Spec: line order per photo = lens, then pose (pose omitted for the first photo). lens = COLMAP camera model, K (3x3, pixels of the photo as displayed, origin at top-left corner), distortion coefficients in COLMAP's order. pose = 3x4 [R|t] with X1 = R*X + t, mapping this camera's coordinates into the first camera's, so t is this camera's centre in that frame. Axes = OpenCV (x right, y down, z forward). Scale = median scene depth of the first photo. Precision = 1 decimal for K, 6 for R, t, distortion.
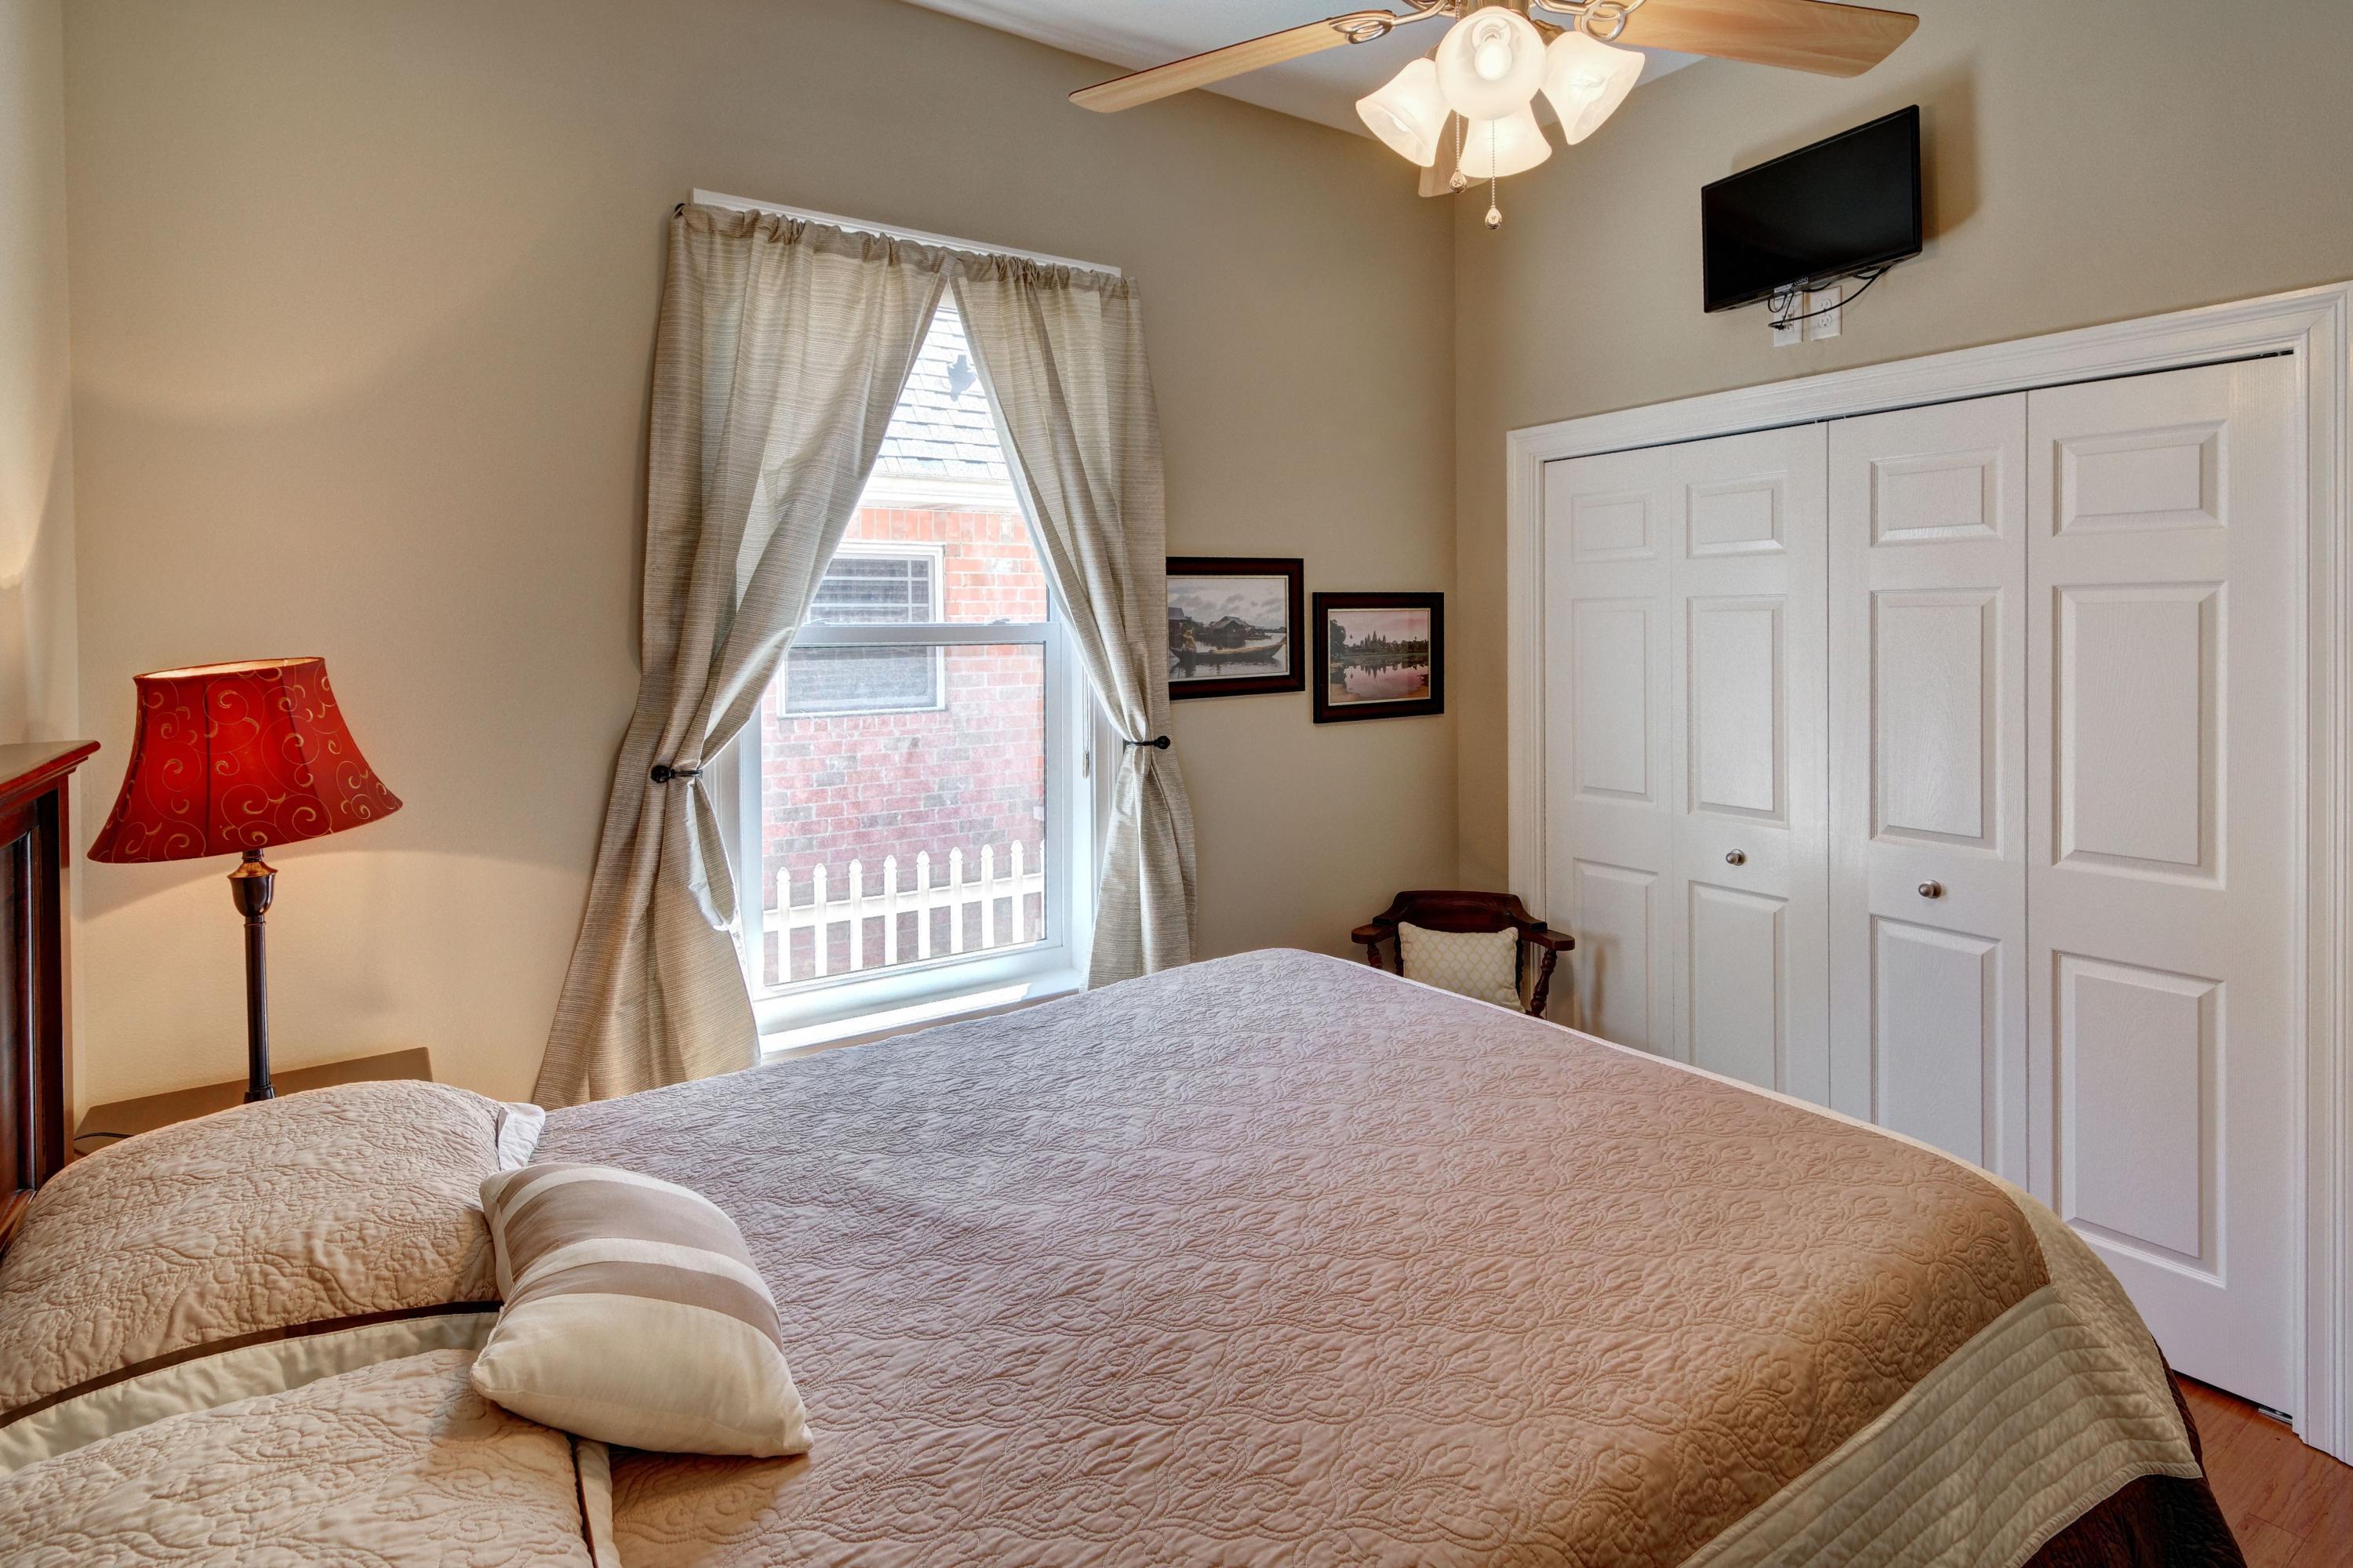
lens RADIAL K [[1227.3, 0, 1179.2], [0, 1227.3, 632.5], [0, 0, 1]] dist [0.009861, -0.000216]
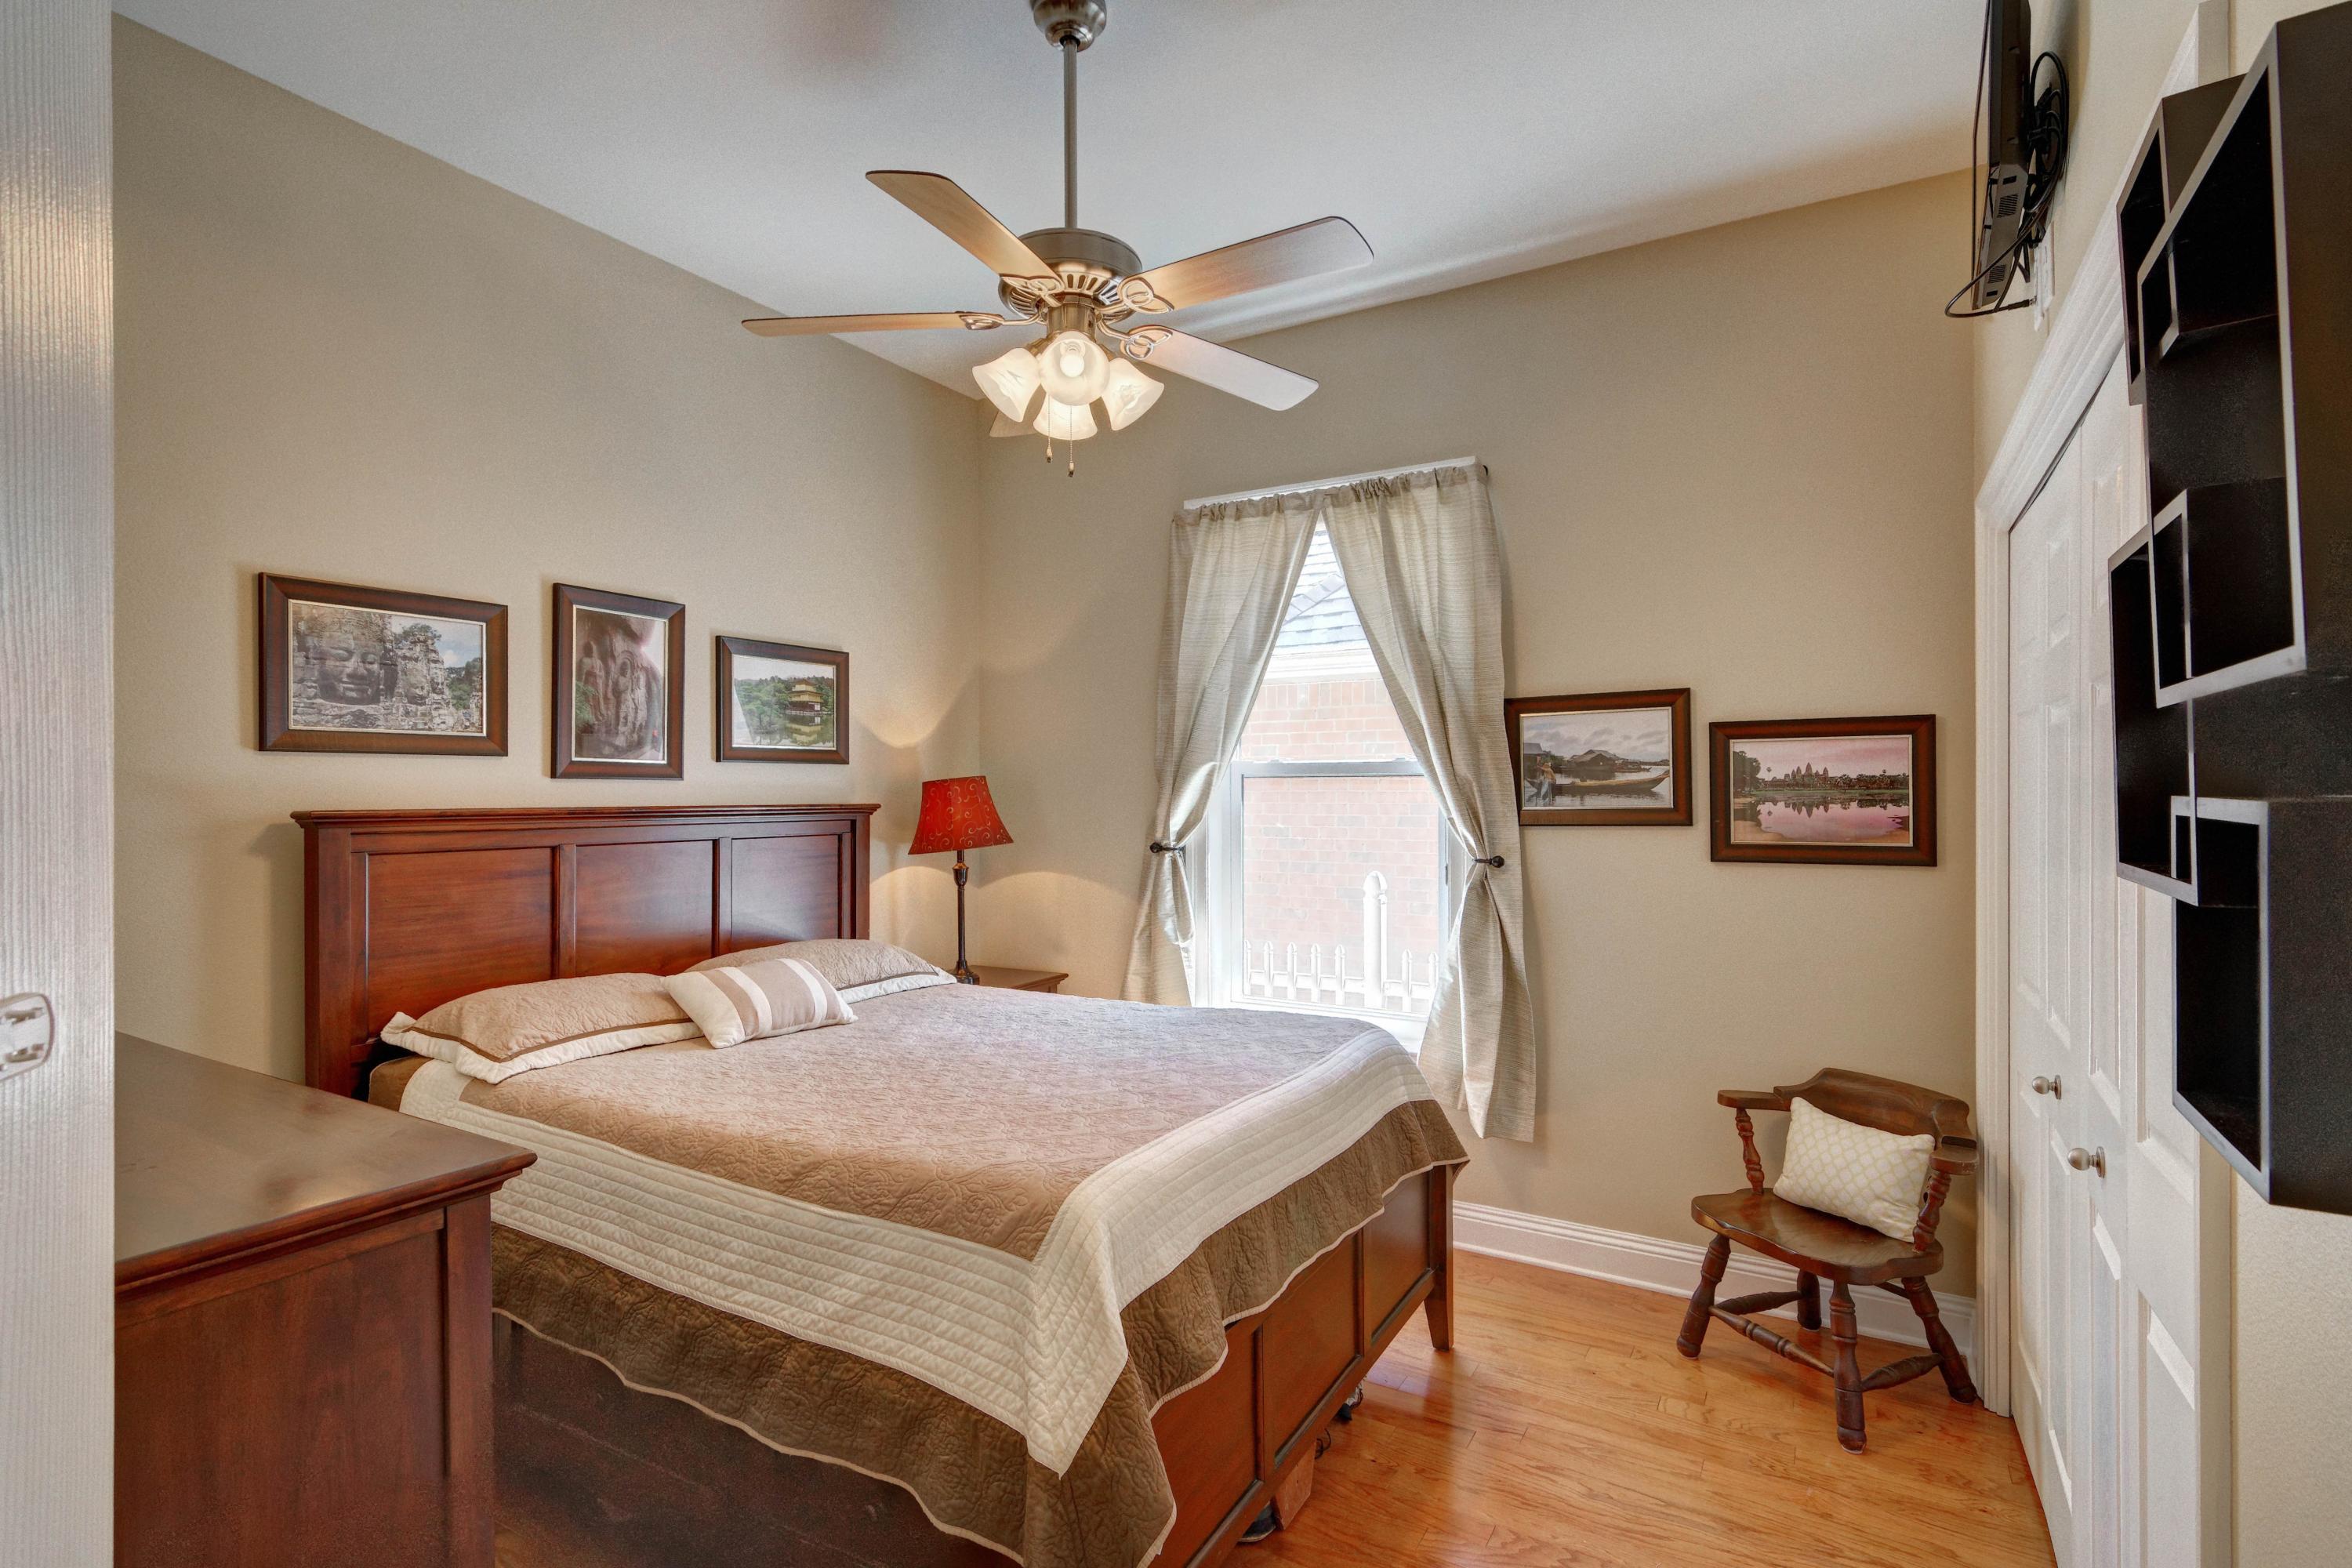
lens RADIAL K [[1127.3, 0, 1173.0], [0, 1127.3, 763.5], [0, 0, 1]] dist [0.004213, -0.002267]
pose [[0.409177, -0.013136, -0.912361, 0.755820], [-0.009593, 0.999779, -0.018697, 0.019664], [0.912405, 0.016403, 0.408960, 0.276244]]
